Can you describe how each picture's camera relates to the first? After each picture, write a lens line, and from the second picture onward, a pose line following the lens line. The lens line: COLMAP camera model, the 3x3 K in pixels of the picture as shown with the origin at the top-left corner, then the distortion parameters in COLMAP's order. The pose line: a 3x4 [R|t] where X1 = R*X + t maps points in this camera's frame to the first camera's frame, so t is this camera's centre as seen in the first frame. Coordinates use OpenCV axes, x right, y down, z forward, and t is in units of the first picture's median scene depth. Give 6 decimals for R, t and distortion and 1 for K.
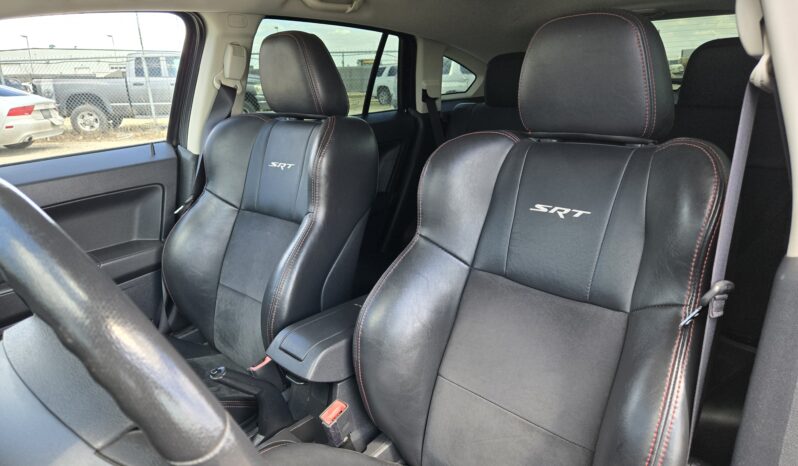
lens RADIAL K [[541.9, 0, 394.9], [0, 541.9, 231.1], [0, 0, 1]] dist [0.084035, -0.075922]
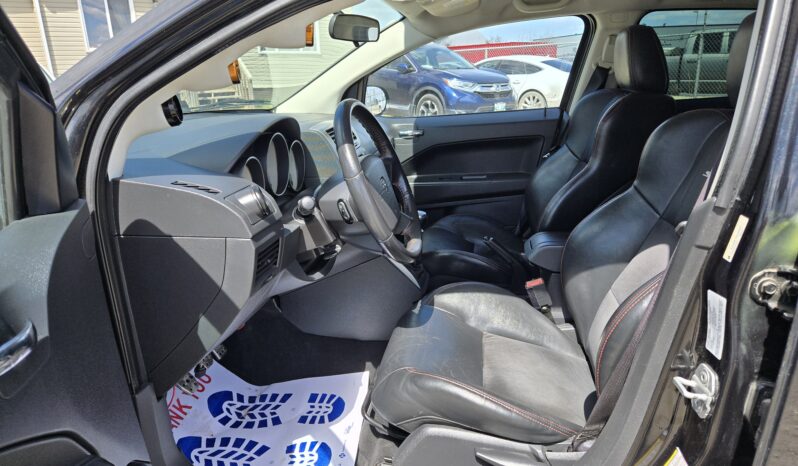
lens RADIAL K [[541.9, 0, 394.9], [0, 541.9, 231.1], [0, 0, 1]] dist [0.084035, -0.075922]
pose [[0.595007, 0.251704, -0.763290, 0.512136], [-0.221024, 0.964323, 0.145702, 0.032562], [0.772732, 0.082012, 0.629412, -0.189667]]
